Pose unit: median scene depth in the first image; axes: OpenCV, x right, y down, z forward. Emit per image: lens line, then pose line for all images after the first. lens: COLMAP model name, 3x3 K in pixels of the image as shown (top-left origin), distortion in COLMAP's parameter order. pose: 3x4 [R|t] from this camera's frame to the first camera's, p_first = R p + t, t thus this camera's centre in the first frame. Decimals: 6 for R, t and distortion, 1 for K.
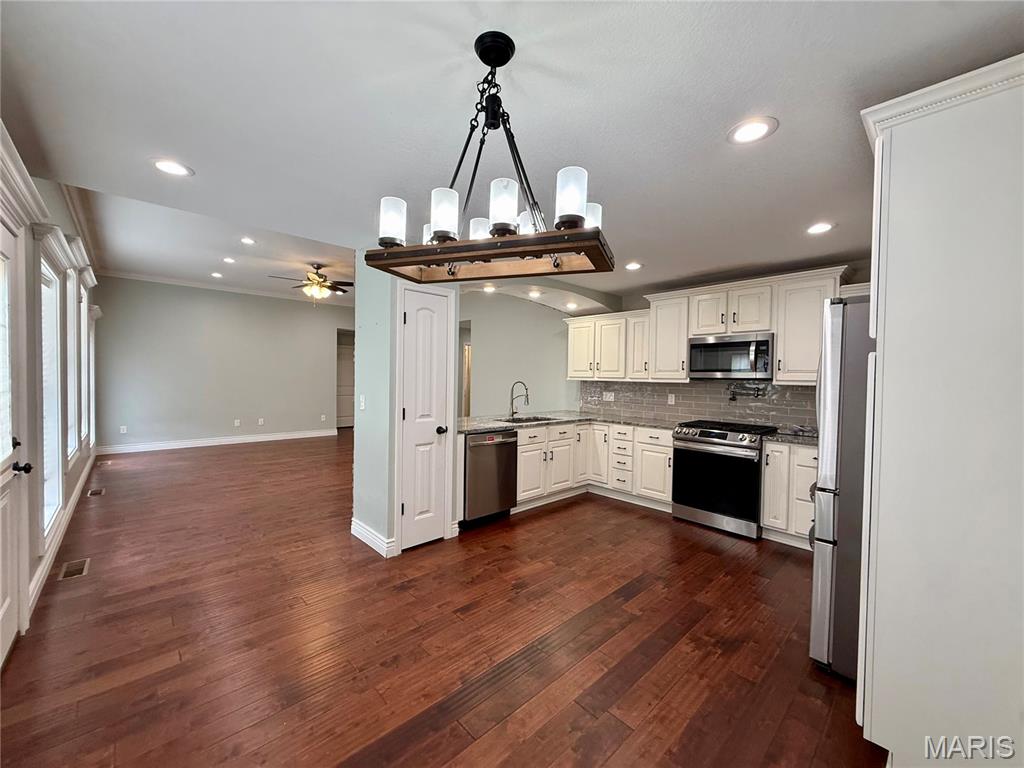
lens RADIAL K [[409.2, 0, 507.8], [0, 409.2, 383.7], [0, 0, 1]] dist [0.002733, 0.000594]
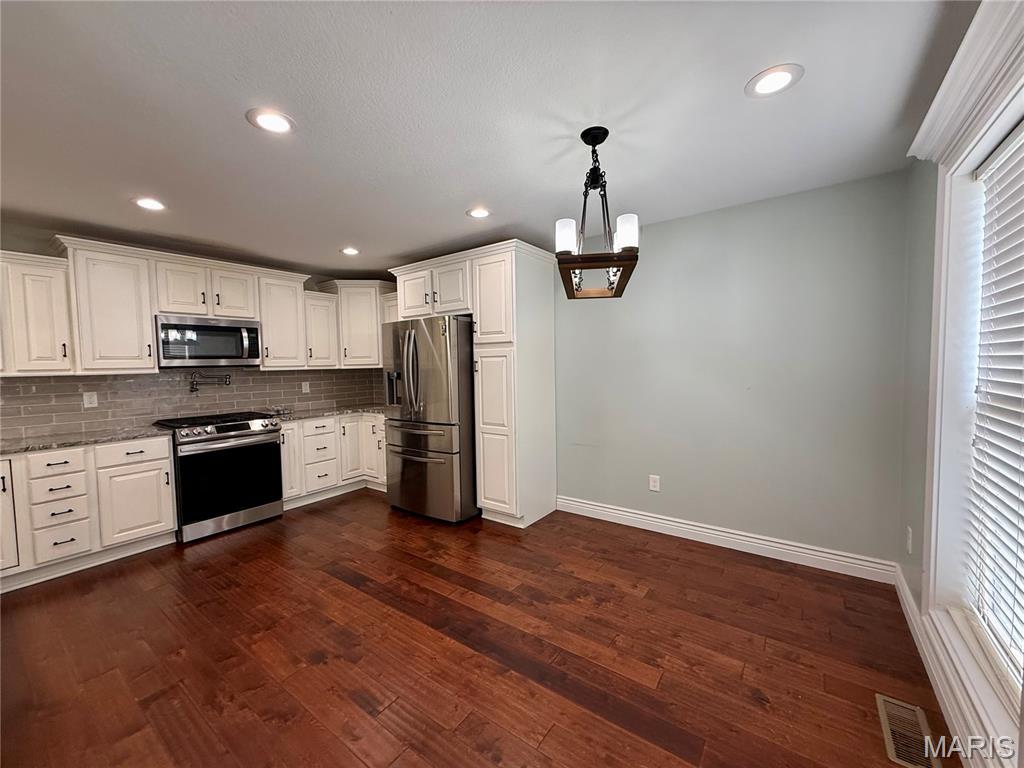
lens RADIAL K [[409.2, 0, 511.3], [0, 409.2, 386.6], [0, 0, 1]] dist [0.002733, 0.000594]
pose [[-0.196315, -0.068569, 0.978140, -1.091988], [0.032123, 0.996567, 0.076308, -0.035374], [-0.980014, 0.046401, -0.193439, 1.211397]]
